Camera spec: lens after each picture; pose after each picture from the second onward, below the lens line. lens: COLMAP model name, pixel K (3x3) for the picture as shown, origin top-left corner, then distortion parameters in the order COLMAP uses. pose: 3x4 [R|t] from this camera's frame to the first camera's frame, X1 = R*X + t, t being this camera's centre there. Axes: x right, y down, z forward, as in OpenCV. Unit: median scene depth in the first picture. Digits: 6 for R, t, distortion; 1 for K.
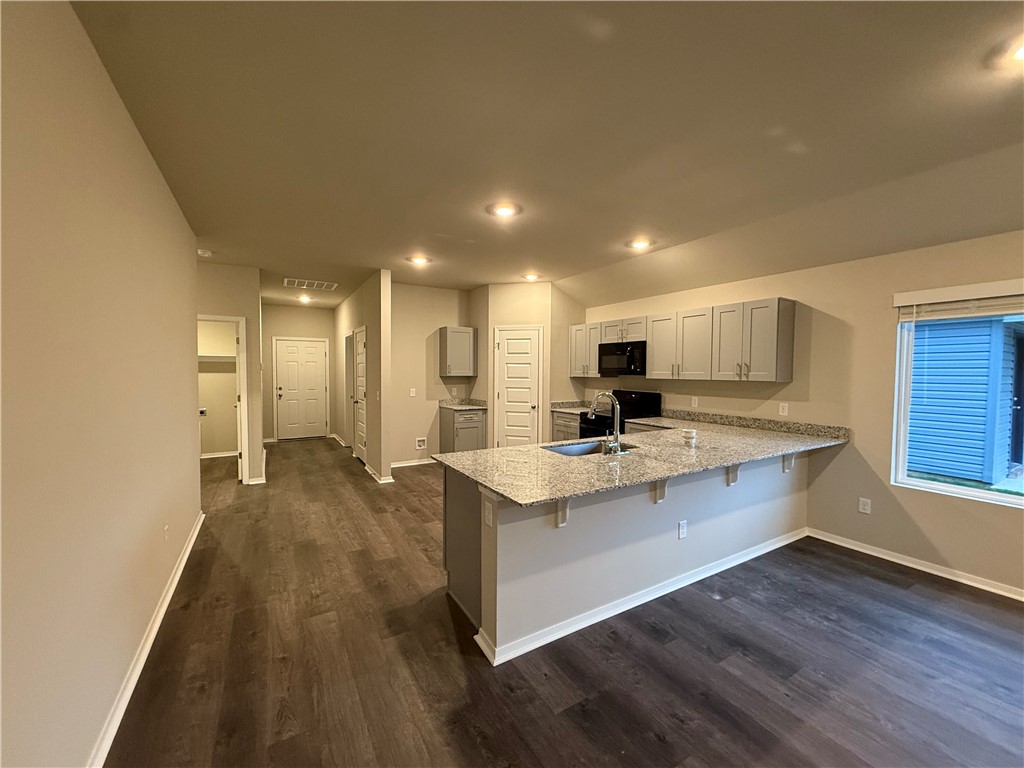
lens RADIAL K [[414.3, 0, 512.6], [0, 414.3, 386.2], [0, 0, 1]] dist [0.000136, -0.000097]
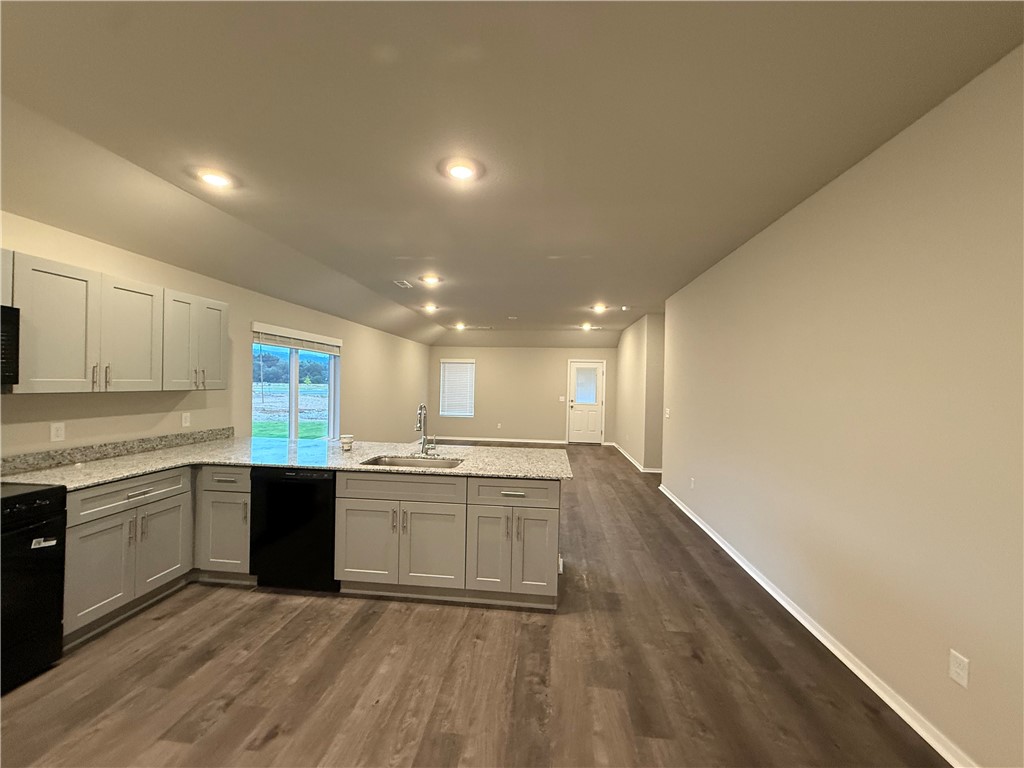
lens RADIAL K [[414.3, 0, 510.0], [0, 414.3, 384.3], [0, 0, 1]] dist [0.000136, -0.000097]
pose [[-0.806810, -0.023454, 0.590346, -0.454399], [-0.001796, 0.999304, 0.037248, -0.057512], [-0.590809, 0.028992, -0.806291, 1.312145]]
